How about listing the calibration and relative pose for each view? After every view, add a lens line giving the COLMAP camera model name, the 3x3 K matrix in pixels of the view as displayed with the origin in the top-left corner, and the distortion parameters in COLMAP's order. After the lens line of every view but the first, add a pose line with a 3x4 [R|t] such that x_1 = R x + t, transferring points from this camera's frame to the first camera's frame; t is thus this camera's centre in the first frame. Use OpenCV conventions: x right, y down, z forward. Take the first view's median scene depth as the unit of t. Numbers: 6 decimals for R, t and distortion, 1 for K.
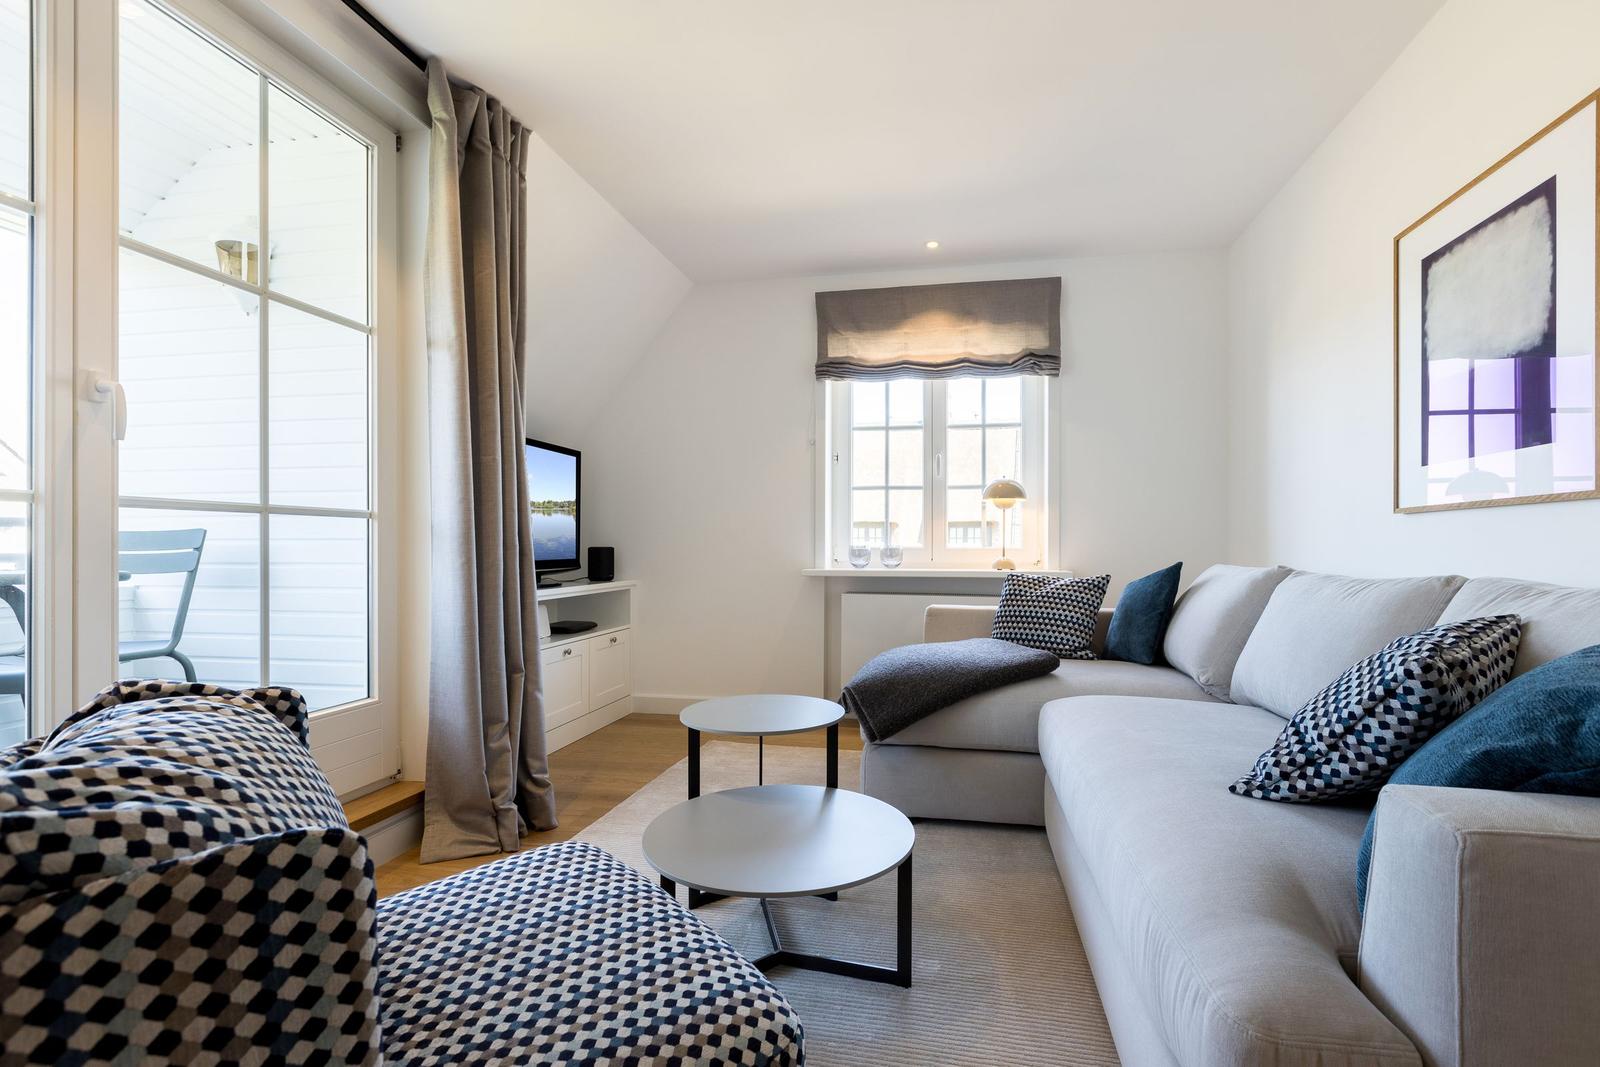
lens RADIAL K [[720.9, 0, 804.6], [0, 720.9, 540.2], [0, 0, 1]] dist [0.021932, -0.017774]
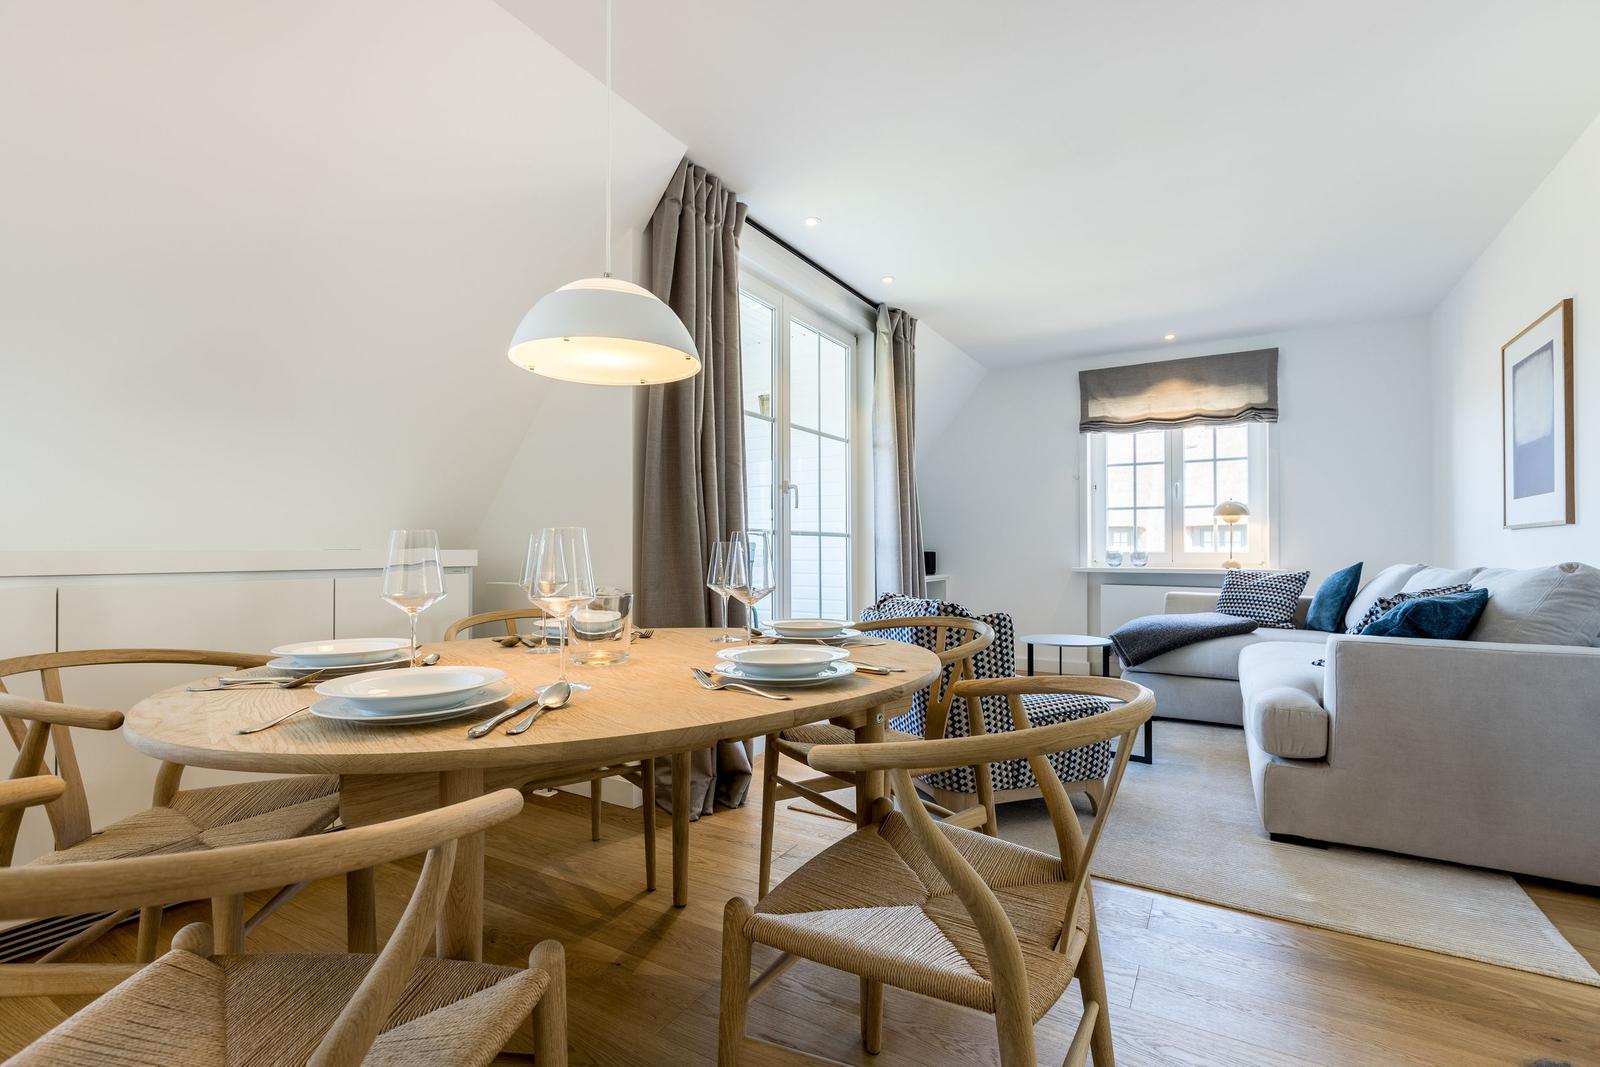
lens RADIAL K [[720.9, 0, 804.6], [0, 720.9, 540.2], [0, 0, 1]] dist [0.021932, -0.017774]
pose [[0.952071, -0.005251, -0.305832, -0.067458], [0.003239, 0.999970, -0.007086, -0.005029], [0.305859, 0.005756, 0.952059, -0.531847]]
